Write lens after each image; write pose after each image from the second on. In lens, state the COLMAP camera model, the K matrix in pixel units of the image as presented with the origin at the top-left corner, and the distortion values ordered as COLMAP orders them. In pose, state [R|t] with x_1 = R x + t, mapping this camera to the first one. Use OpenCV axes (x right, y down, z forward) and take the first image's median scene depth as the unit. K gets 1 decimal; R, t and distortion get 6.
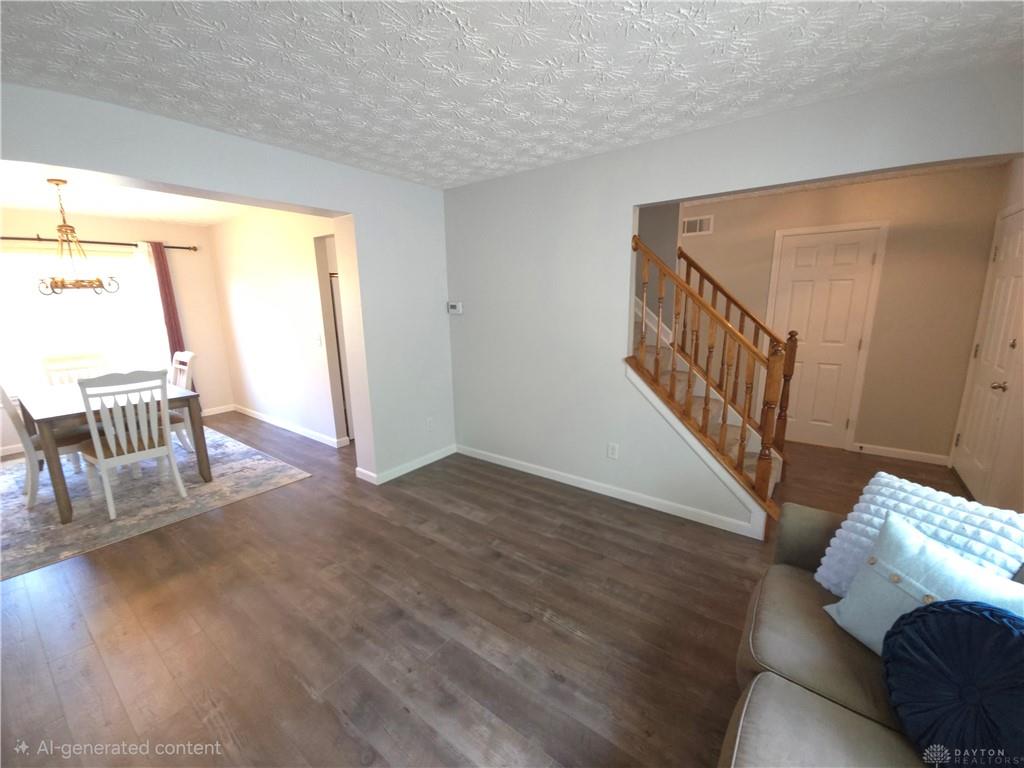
lens RADIAL K [[414.9, 0, 515.7], [0, 414.9, 383.0], [0, 0, 1]] dist [0.010534, -0.007581]
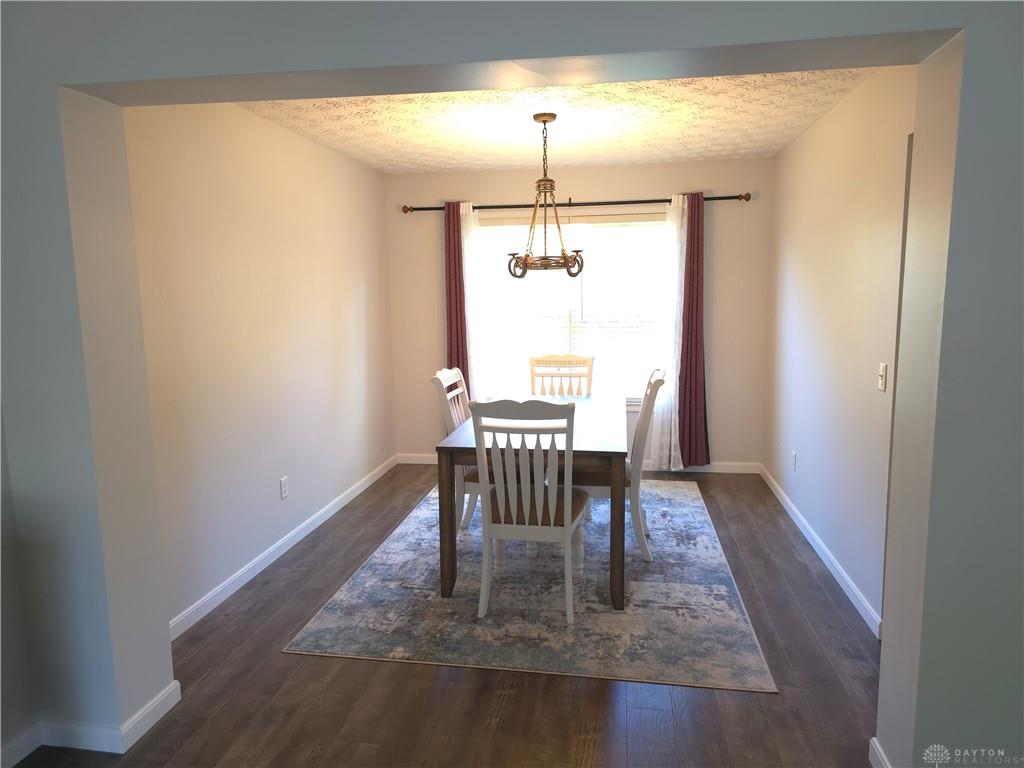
lens RADIAL K [[690.3, 0, 513.4], [0, 690.3, 381.2], [0, 0, 1]] dist [0.052097, -0.036937]
pose [[0.467805, 0.126555, -0.874724, -0.033193], [-0.169497, 0.984171, 0.051743, -0.095243], [0.867426, 0.124058, 0.481852, 0.435398]]
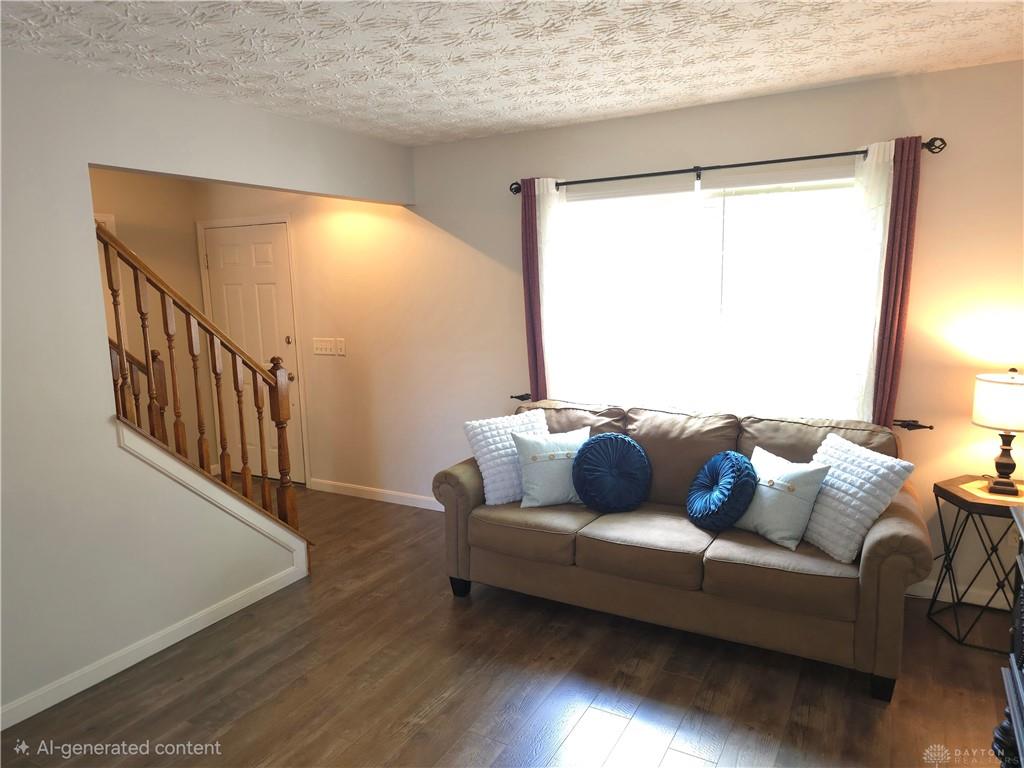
lens RADIAL K [[690.3, 0, 504.3], [0, 690.3, 378.8], [0, 0, 1]] dist [0.052097, -0.036937]
pose [[-0.118319, -0.131997, 0.984163, -0.694962], [0.227631, 0.961126, 0.156274, -0.129178], [-0.966532, 0.242516, -0.083673, 0.494162]]
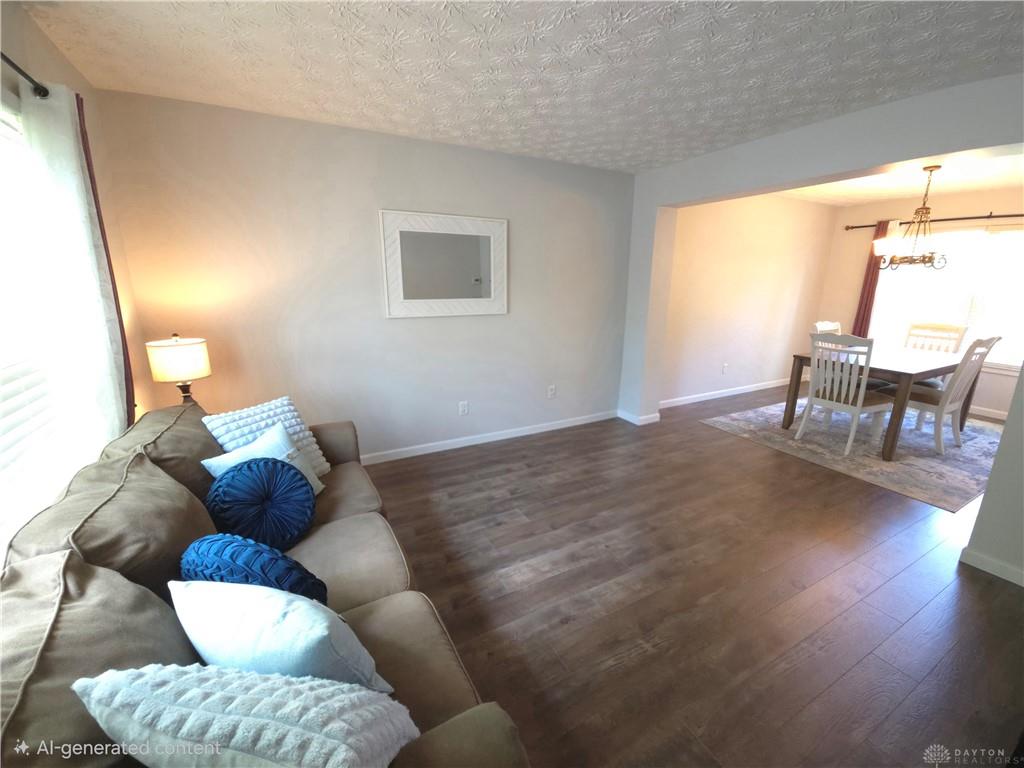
lens RADIAL K [[414.9, 0, 519.7], [0, 414.9, 386.5], [0, 0, 1]] dist [0.010534, -0.007581]
pose [[-0.410625, 0.239551, -0.879774, 0.501680], [-0.183555, 0.923401, 0.337102, -0.110831], [0.893137, 0.299909, -0.335201, 0.553154]]
